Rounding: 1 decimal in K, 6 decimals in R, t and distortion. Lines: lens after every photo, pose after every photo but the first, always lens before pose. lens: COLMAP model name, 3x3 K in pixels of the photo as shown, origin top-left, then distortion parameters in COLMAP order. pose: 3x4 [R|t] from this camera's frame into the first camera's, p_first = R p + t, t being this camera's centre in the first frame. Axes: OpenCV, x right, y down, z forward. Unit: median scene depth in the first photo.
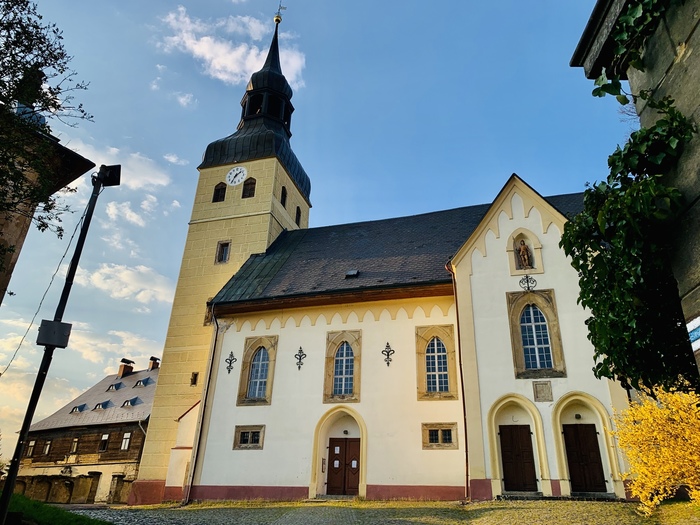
lens RADIAL K [[513.3, 0, 350.0], [0, 513.3, 262.5], [0, 0, 1]] dist [0.033014, -0.002536]
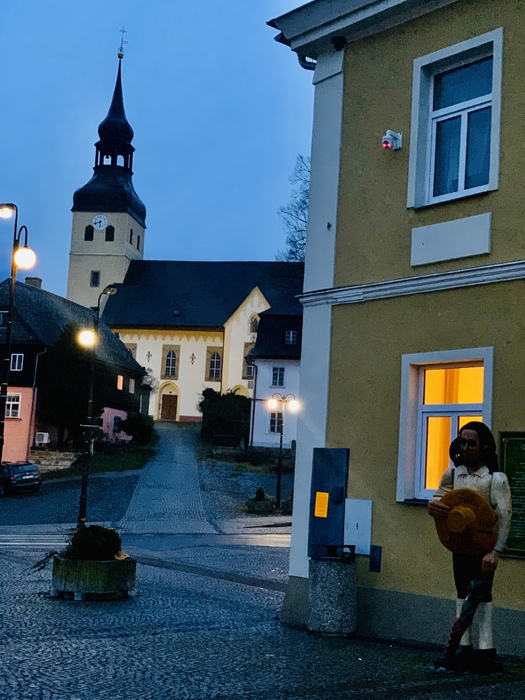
lens RADIAL K [[1054.5, 0, 262.5], [0, 1054.5, 350.0], [0, 0, 1]] dist [0.003167, 0.019644]
pose [[0.991064, 0.037820, 0.127914, -0.185771], [-0.080775, 0.933305, 0.349882, -1.315585], [-0.106150, -0.357088, 0.928020, -2.860106]]
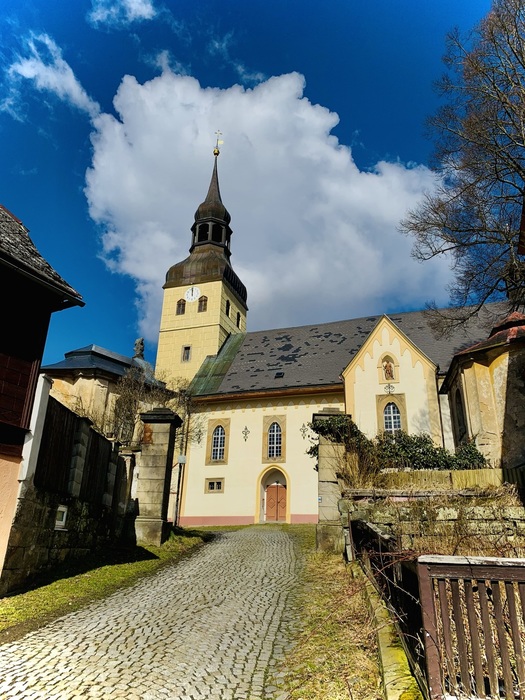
lens RADIAL K [[513.3, 0, 262.0], [0, 513.3, 341.1], [0, 0, 1]] dist [0.033014, -0.002536]
pose [[0.998990, -0.021773, -0.039303, 0.015311], [0.024389, 0.997431, 0.067350, -0.186030], [0.037735, -0.068240, 0.996955, -0.486680]]
